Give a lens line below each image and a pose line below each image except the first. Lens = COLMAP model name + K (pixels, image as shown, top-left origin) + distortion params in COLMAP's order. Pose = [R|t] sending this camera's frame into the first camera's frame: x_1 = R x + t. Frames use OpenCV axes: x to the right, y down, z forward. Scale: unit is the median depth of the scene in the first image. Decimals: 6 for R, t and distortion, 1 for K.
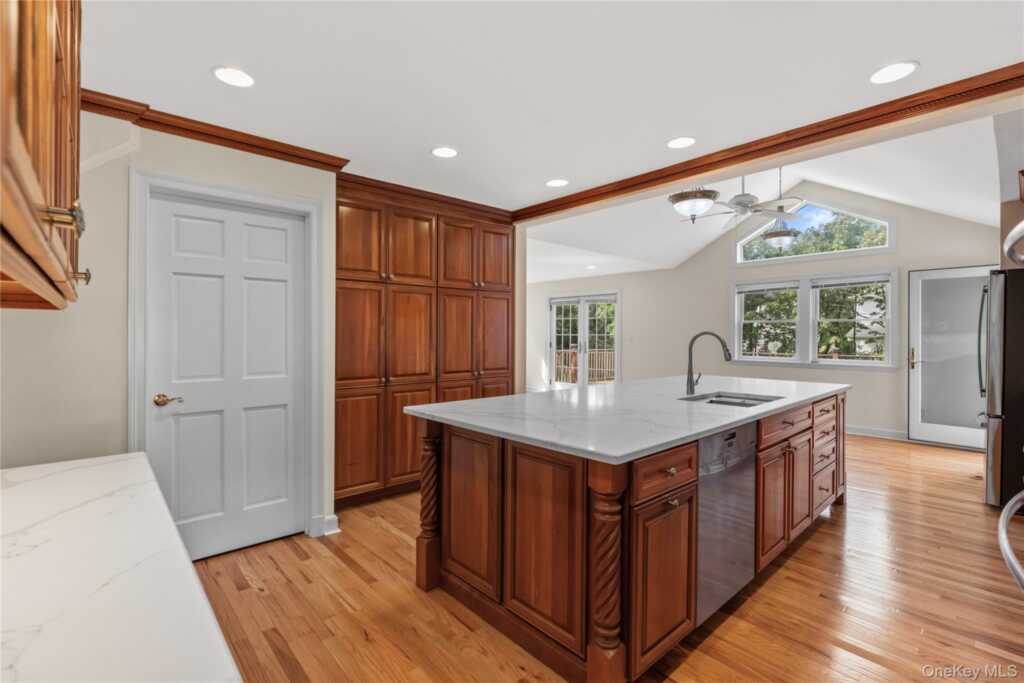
lens RADIAL K [[472.4, 0, 513.8], [0, 472.4, 333.8], [0, 0, 1]] dist [-0.003172, -0.000229]
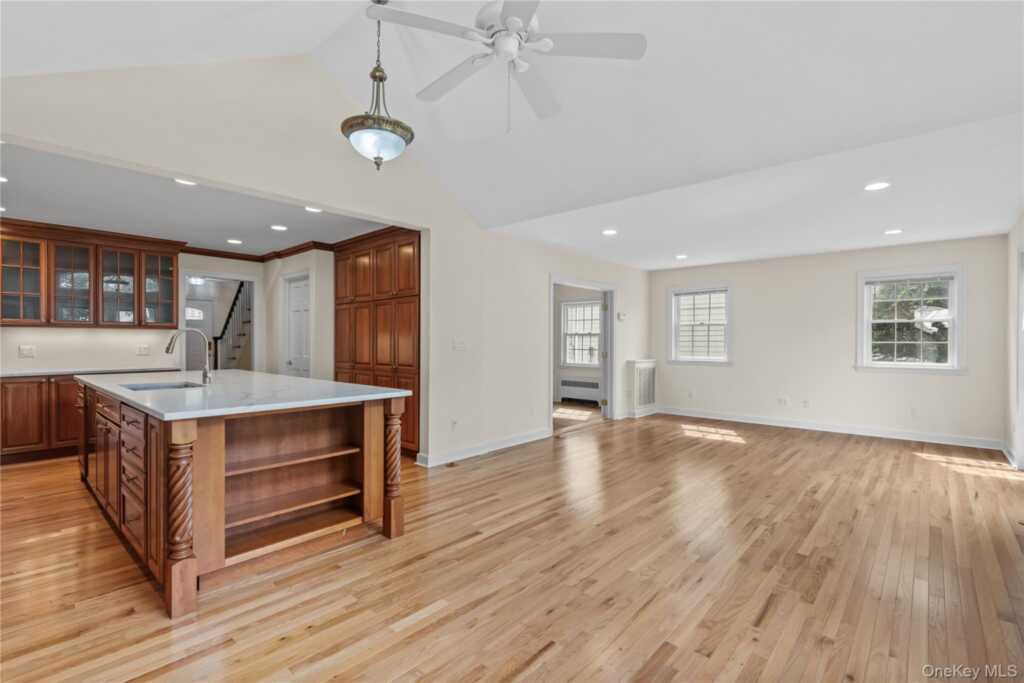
lens RADIAL K [[466.9, 0, 512.0], [0, 466.9, 341.5], [0, 0, 1]] dist [-0.003030, -0.000418]
pose [[0.096620, -0.002411, -0.995318, 1.207221], [-0.001712, 0.999995, -0.002588, 0.021955], [0.995320, 0.001954, 0.096616, 1.251273]]
